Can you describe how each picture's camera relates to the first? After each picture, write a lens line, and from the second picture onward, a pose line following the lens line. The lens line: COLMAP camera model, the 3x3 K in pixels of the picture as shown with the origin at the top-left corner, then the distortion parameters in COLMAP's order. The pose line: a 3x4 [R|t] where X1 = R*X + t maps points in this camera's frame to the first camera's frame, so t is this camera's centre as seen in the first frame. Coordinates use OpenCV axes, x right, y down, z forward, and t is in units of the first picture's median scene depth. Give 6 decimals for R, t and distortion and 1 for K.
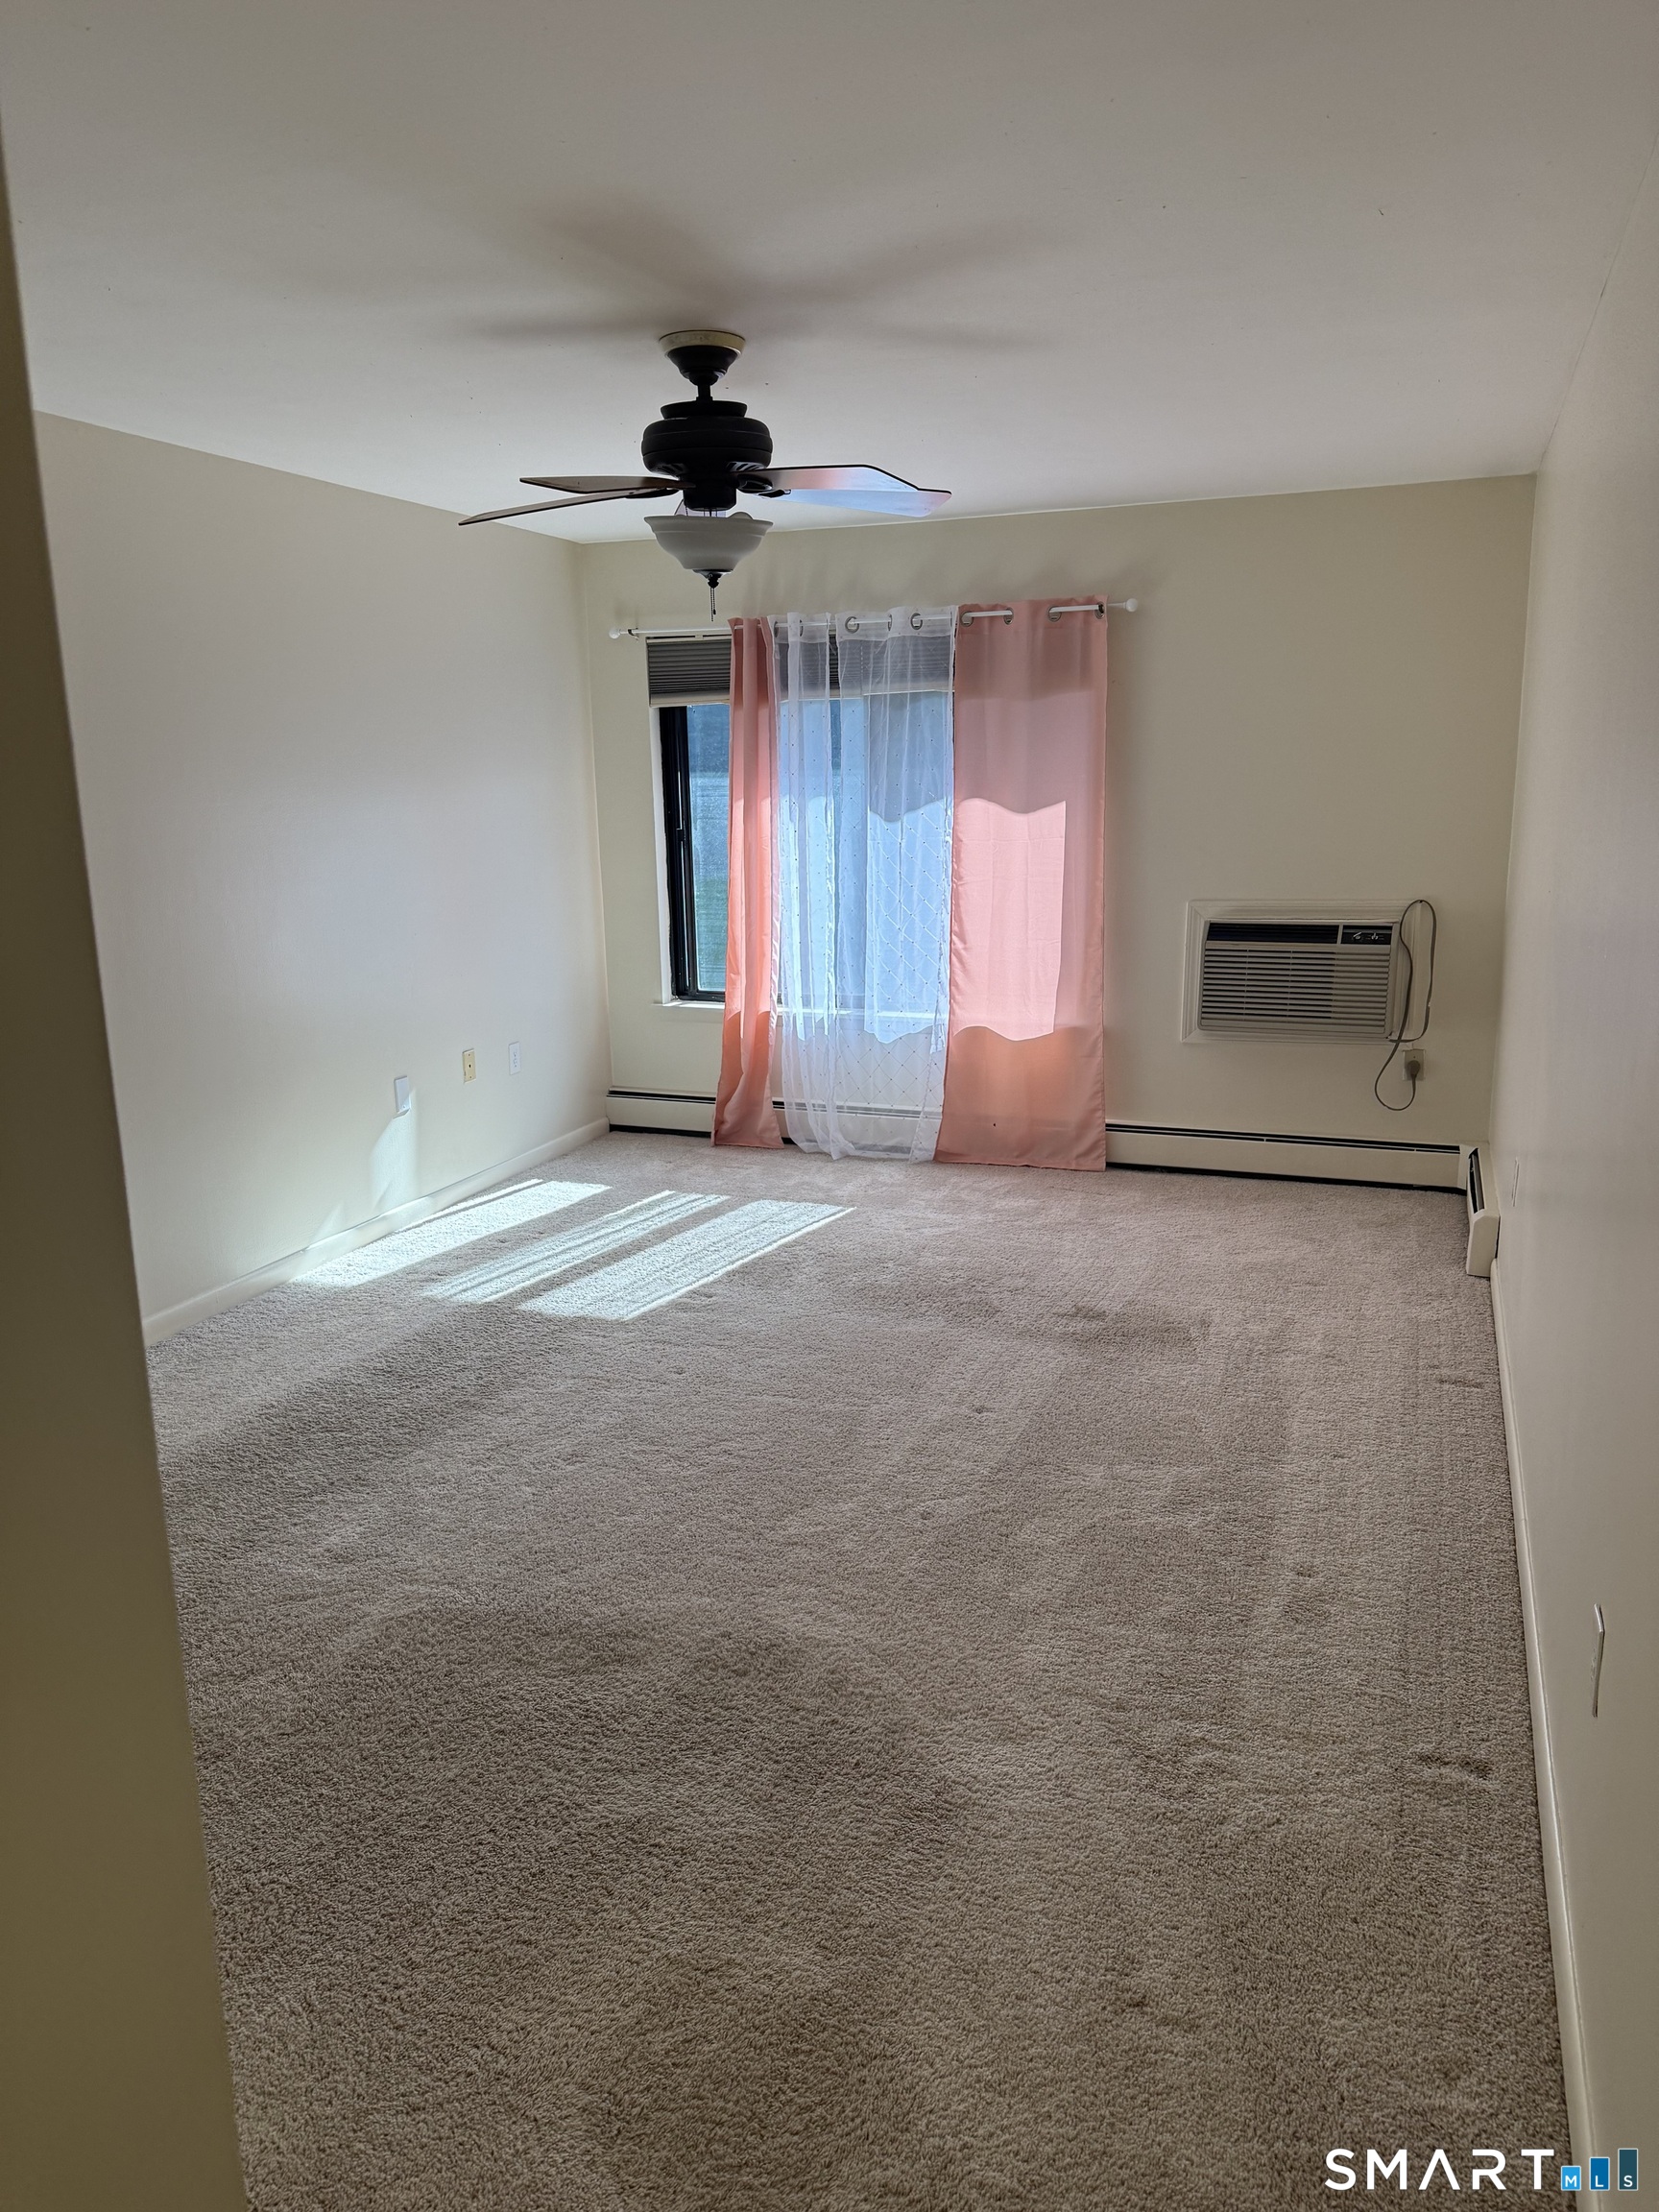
lens RADIAL K [[1547.6, 0, 815.2], [0, 1547.6, 1100.1], [0, 0, 1]] dist [0.057948, -0.097628]
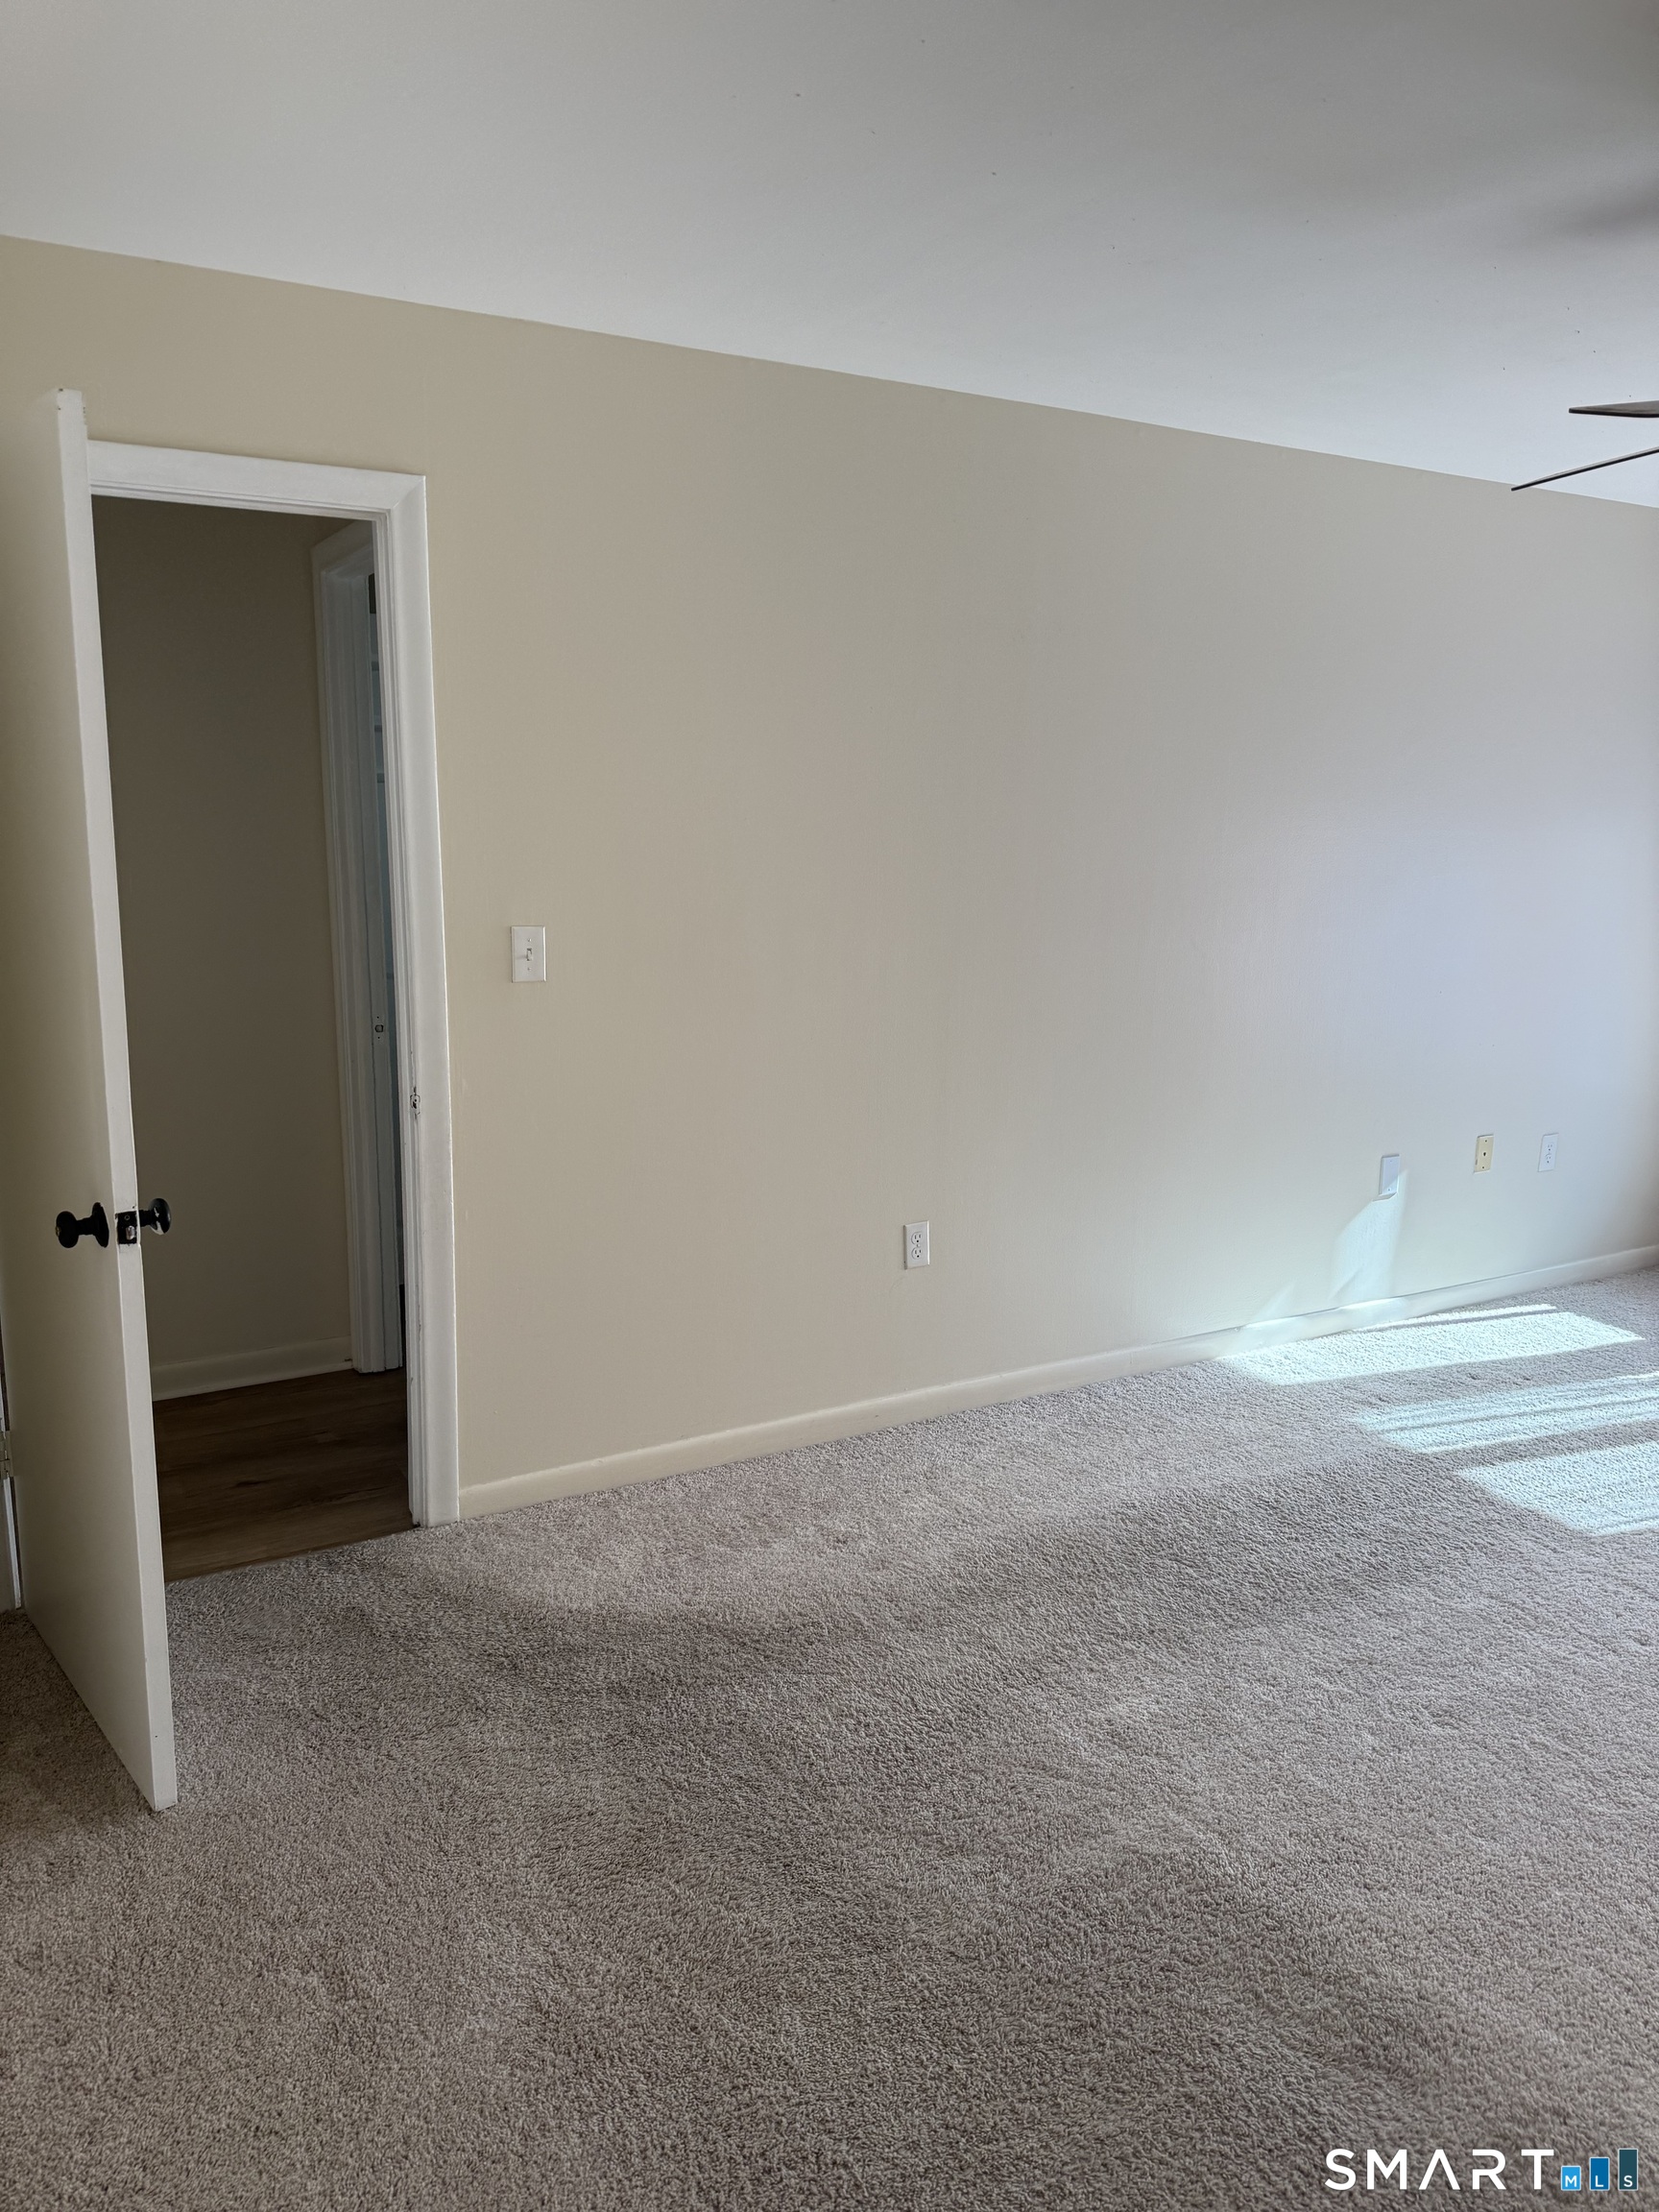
lens RADIAL K [[1591.3, 0, 829.5], [0, 1591.3, 1106.0], [0, 0, 1]] dist [-0.007408, 0.003148]
pose [[0.773927, 0.164058, -0.611655, 0.025612], [-0.171111, 0.984108, 0.047451, -0.033463], [0.609719, 0.067937, 0.789701, 0.141552]]
